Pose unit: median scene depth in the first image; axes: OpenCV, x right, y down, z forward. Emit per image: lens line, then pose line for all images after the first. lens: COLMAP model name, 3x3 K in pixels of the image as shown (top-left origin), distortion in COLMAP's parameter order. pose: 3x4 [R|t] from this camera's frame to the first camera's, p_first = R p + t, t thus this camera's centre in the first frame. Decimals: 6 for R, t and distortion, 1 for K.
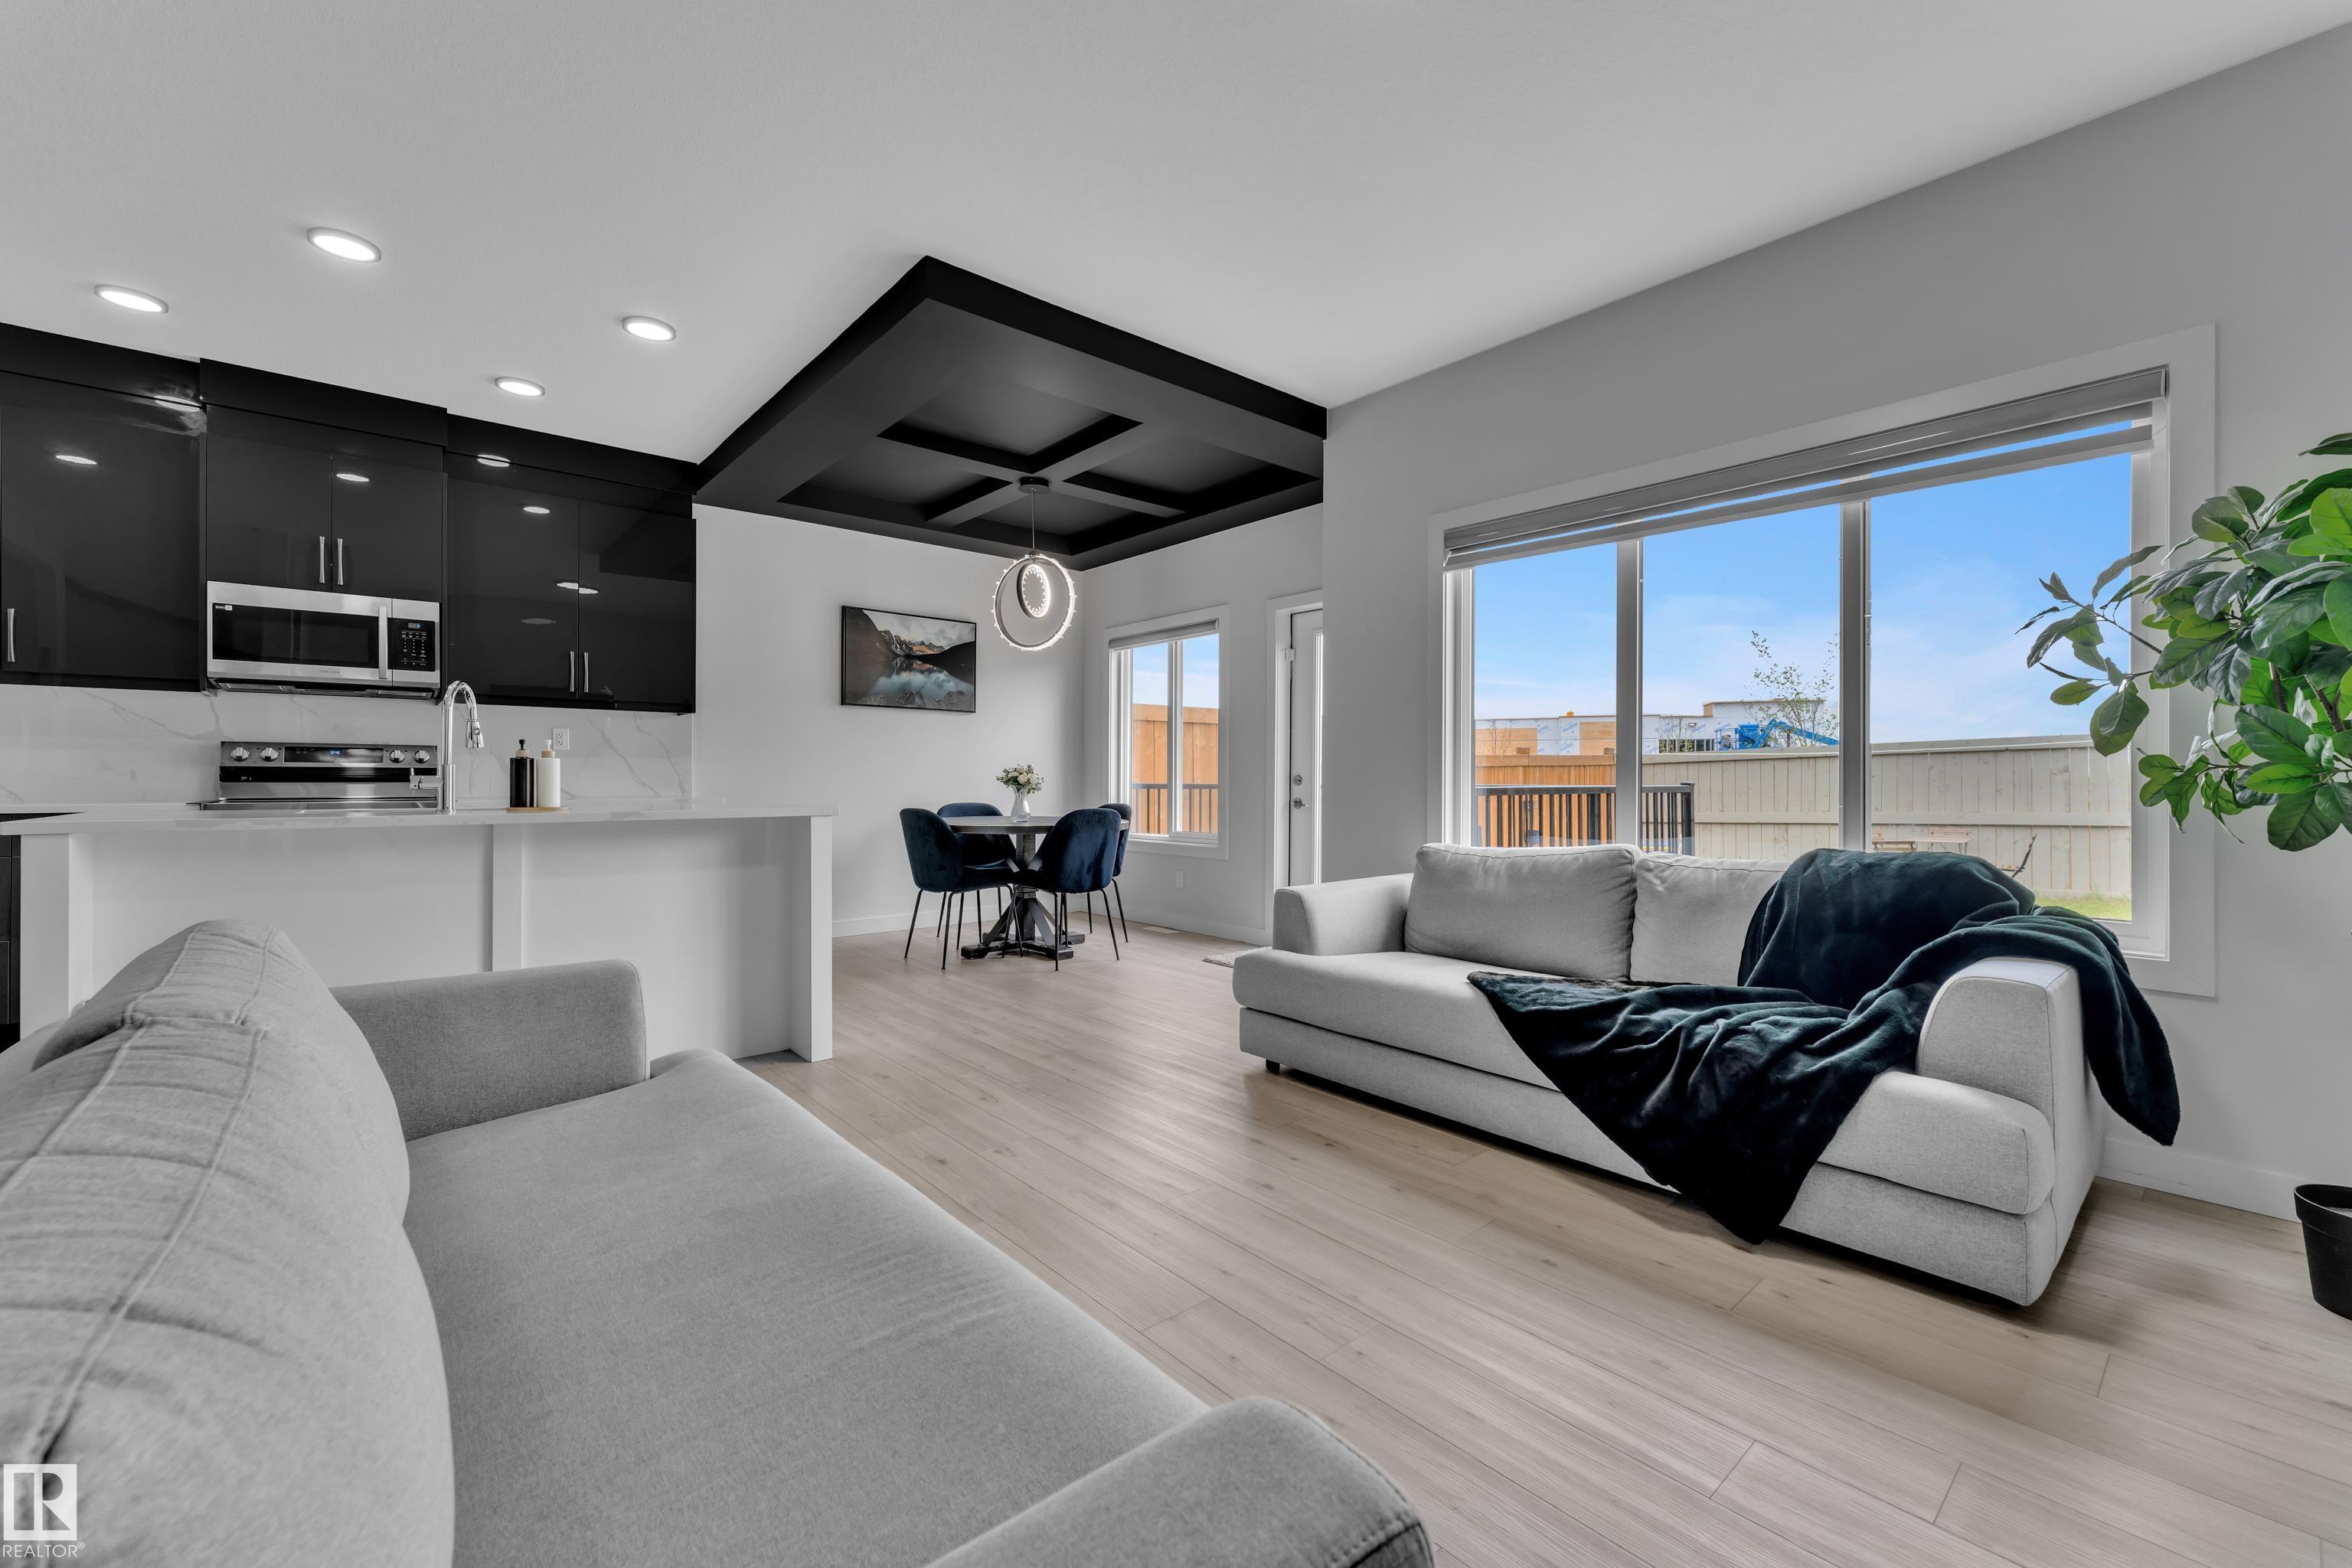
lens RADIAL K [[940.8, 0, 1178.1], [0, 940.8, 780.4], [0, 0, 1]] dist [0.001768, 0.000031]
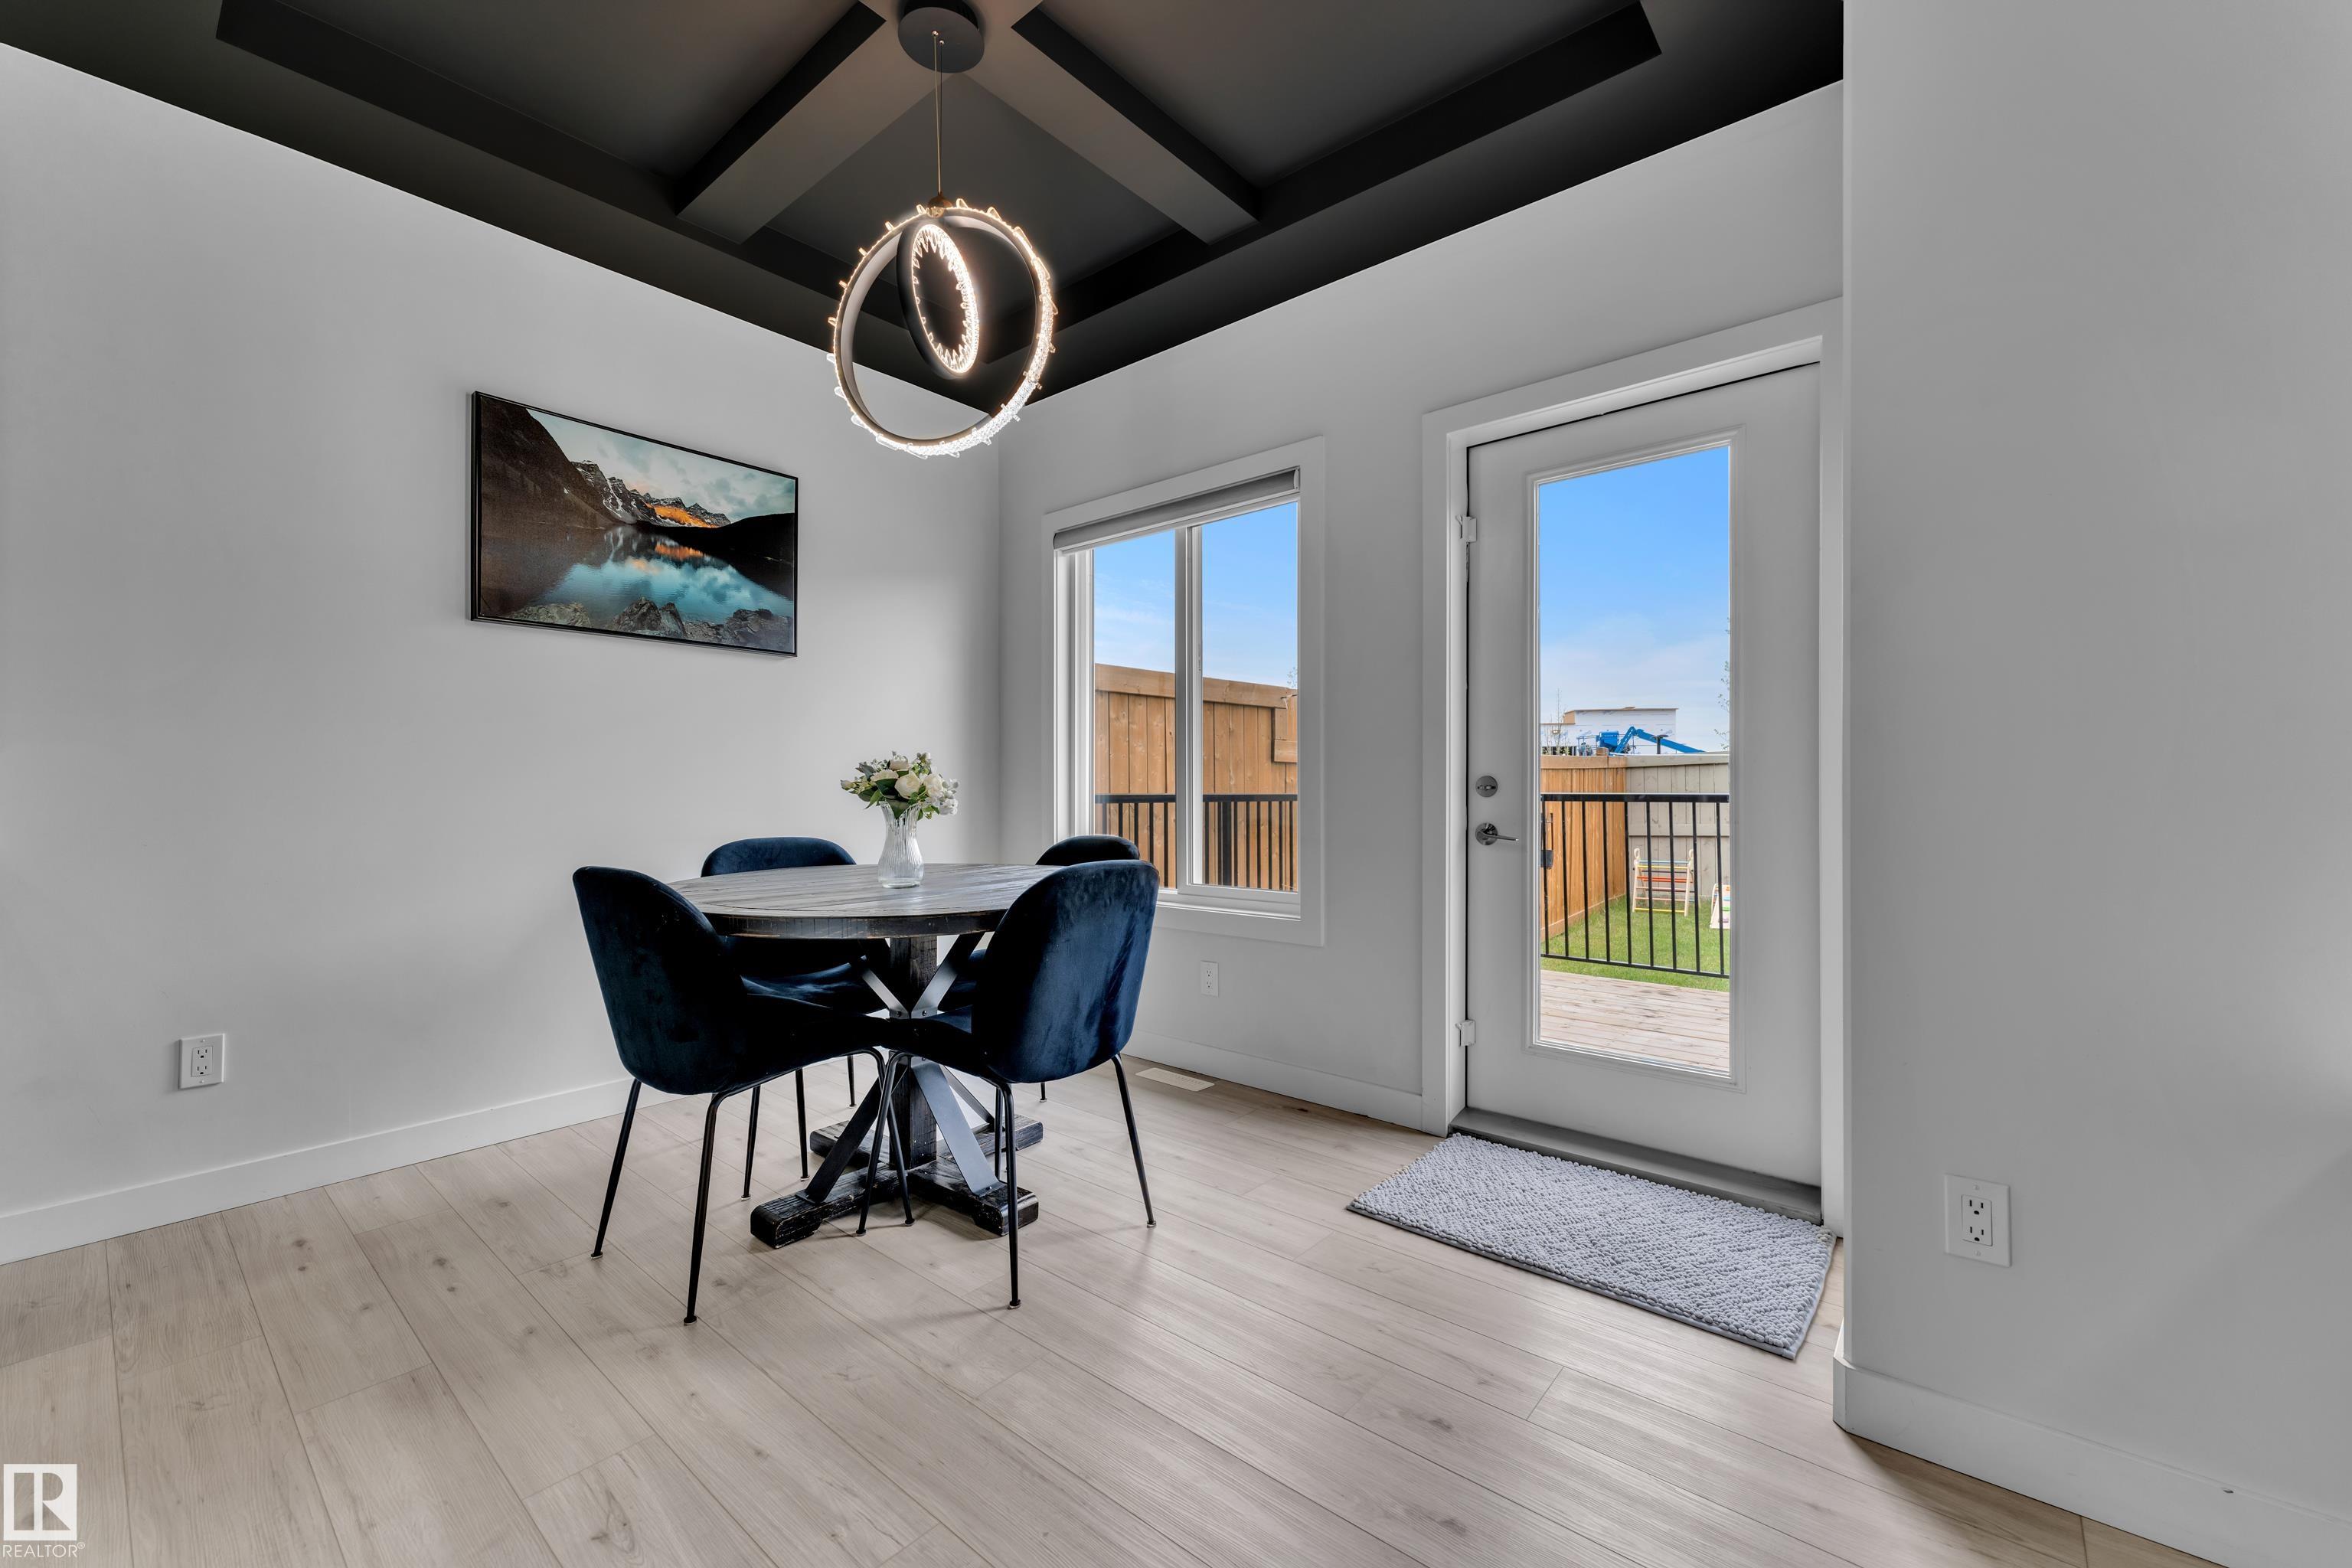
lens RADIAL K [[940.8, 0, 1174.1], [0, 940.8, 791.8], [0, 0, 1]] dist [0.001768, 0.000031]
pose [[0.988593, -0.005044, 0.150528, -0.117870], [0.004652, 0.999985, 0.002960, 0.000364], [-0.150541, -0.002226, 0.988601, 0.603793]]
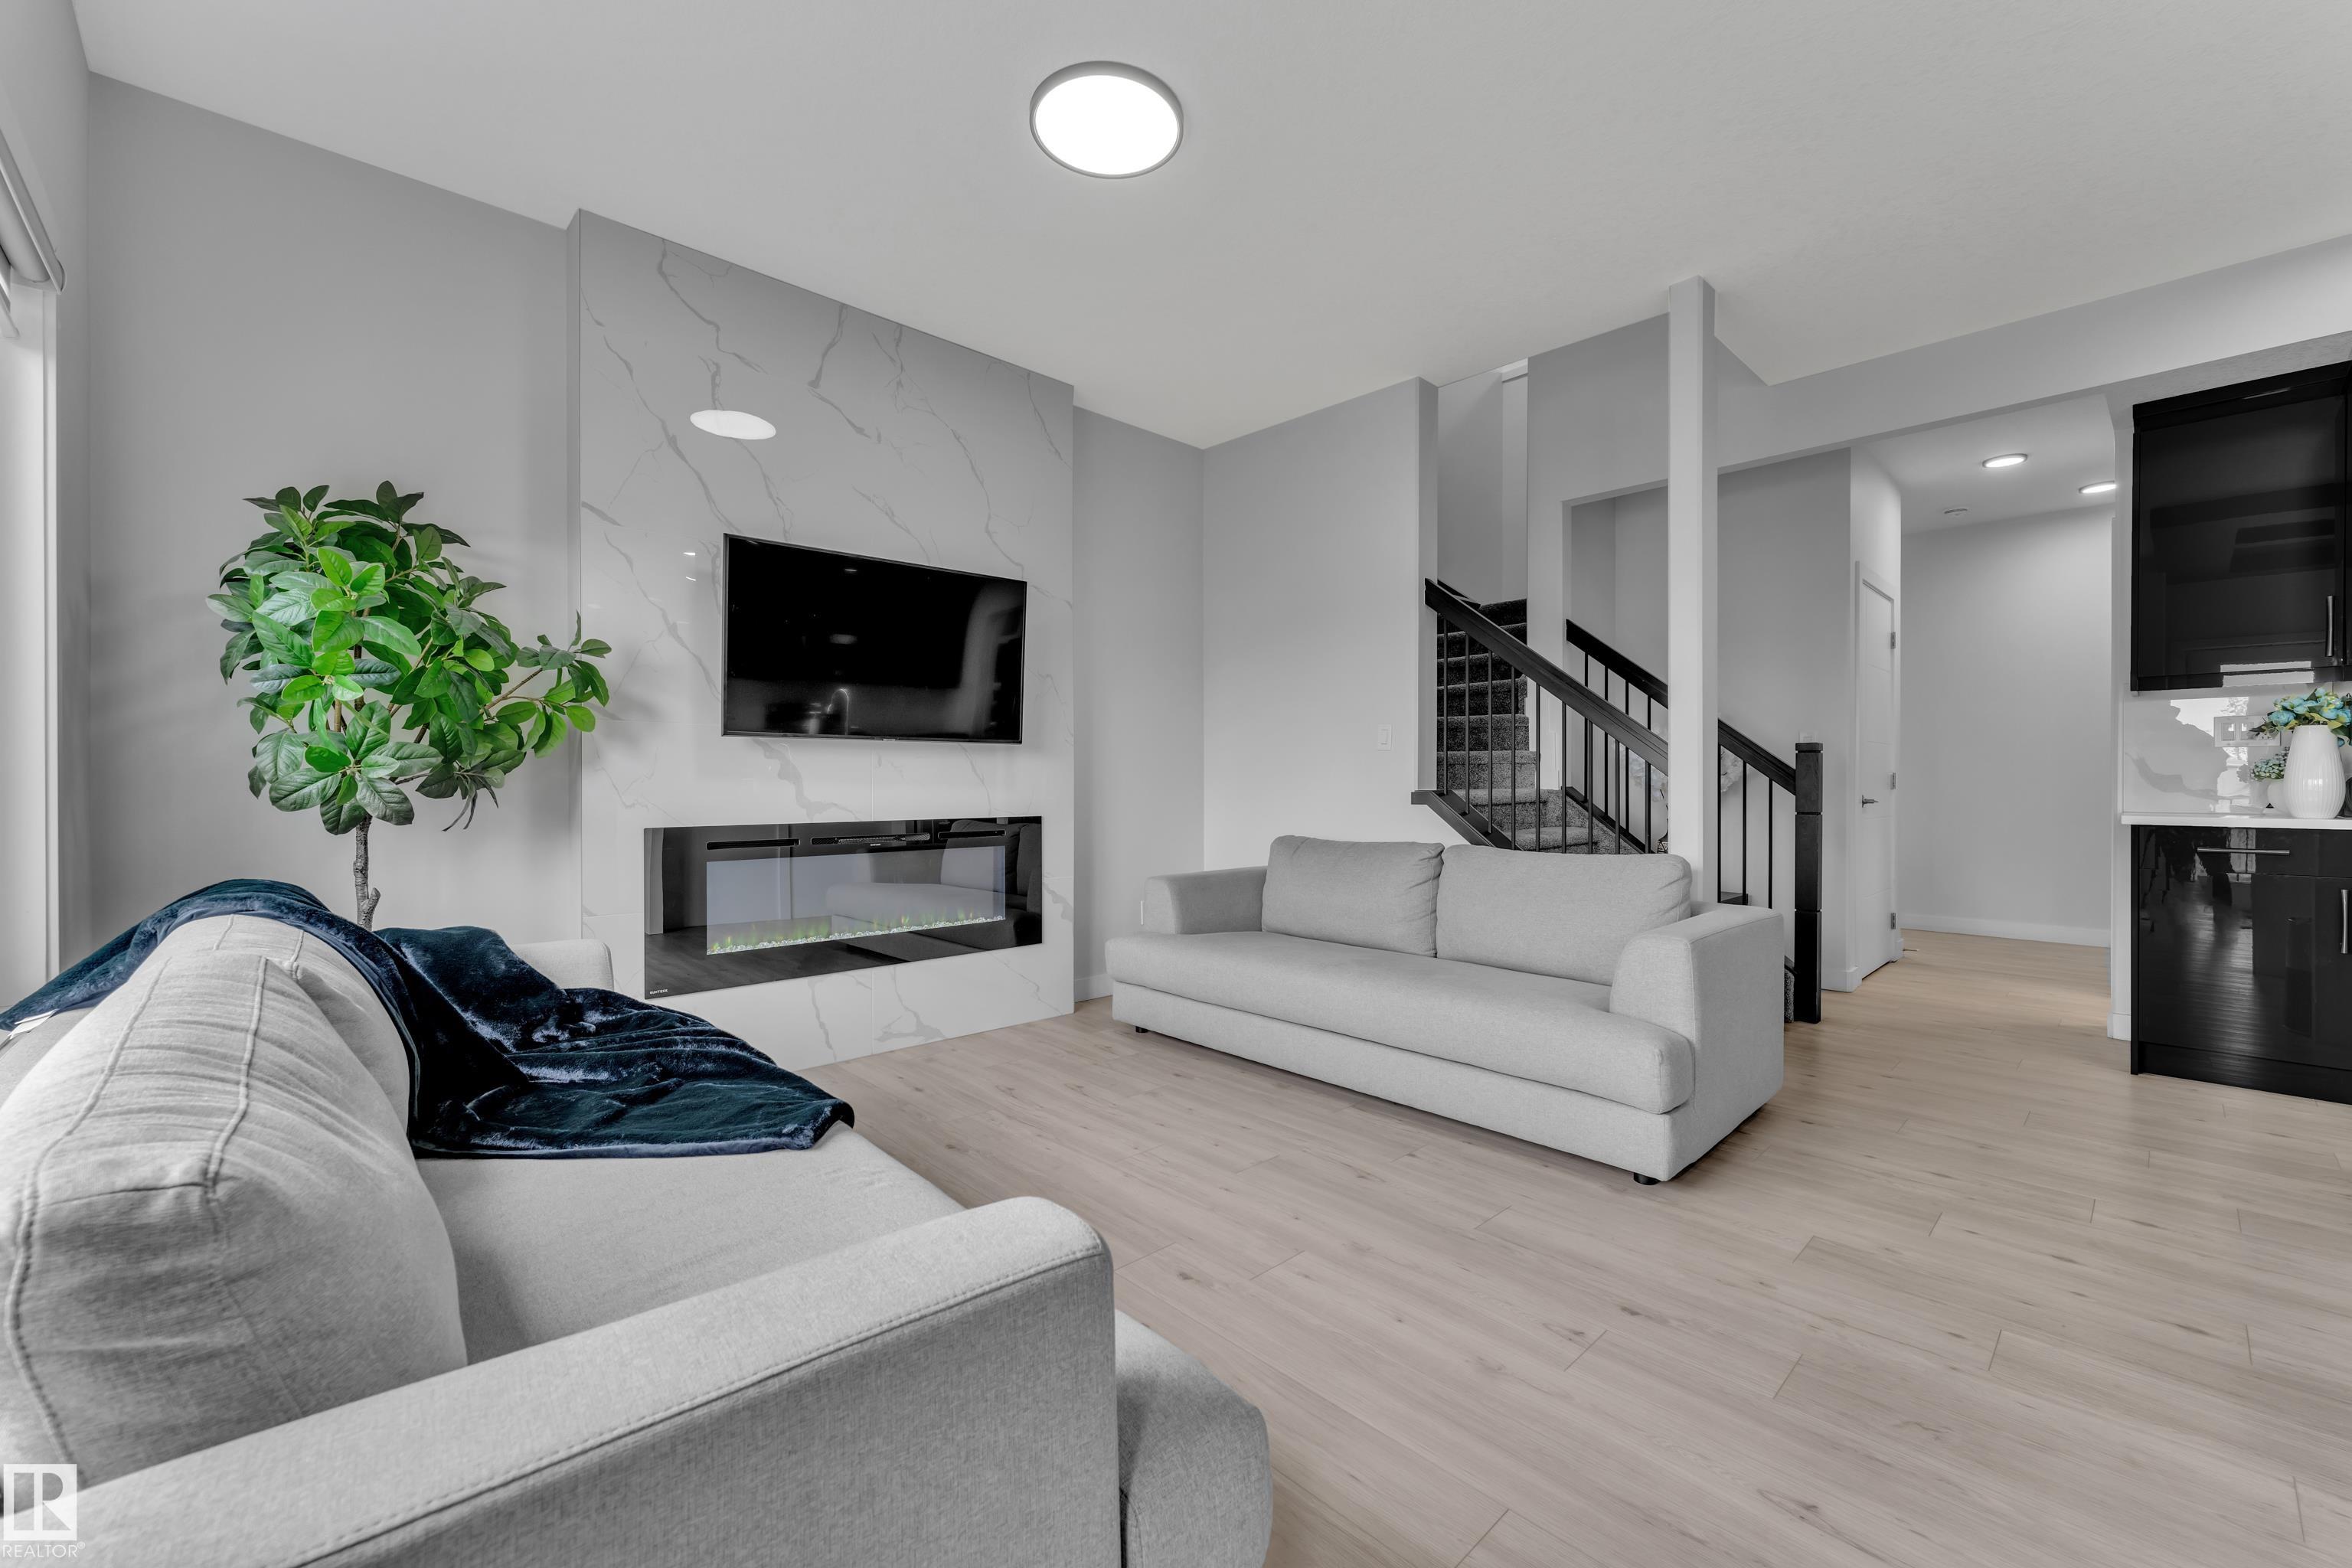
lens RADIAL K [[940.8, 0, 1172.5], [0, 940.8, 782.7], [0, 0, 1]] dist [0.001768, 0.000031]
pose [[-0.998971, -0.004028, -0.045176, 0.066691], [-0.004174, 0.999986, 0.003124, -0.001598], [0.045163, 0.003310, -0.998974, 0.832008]]
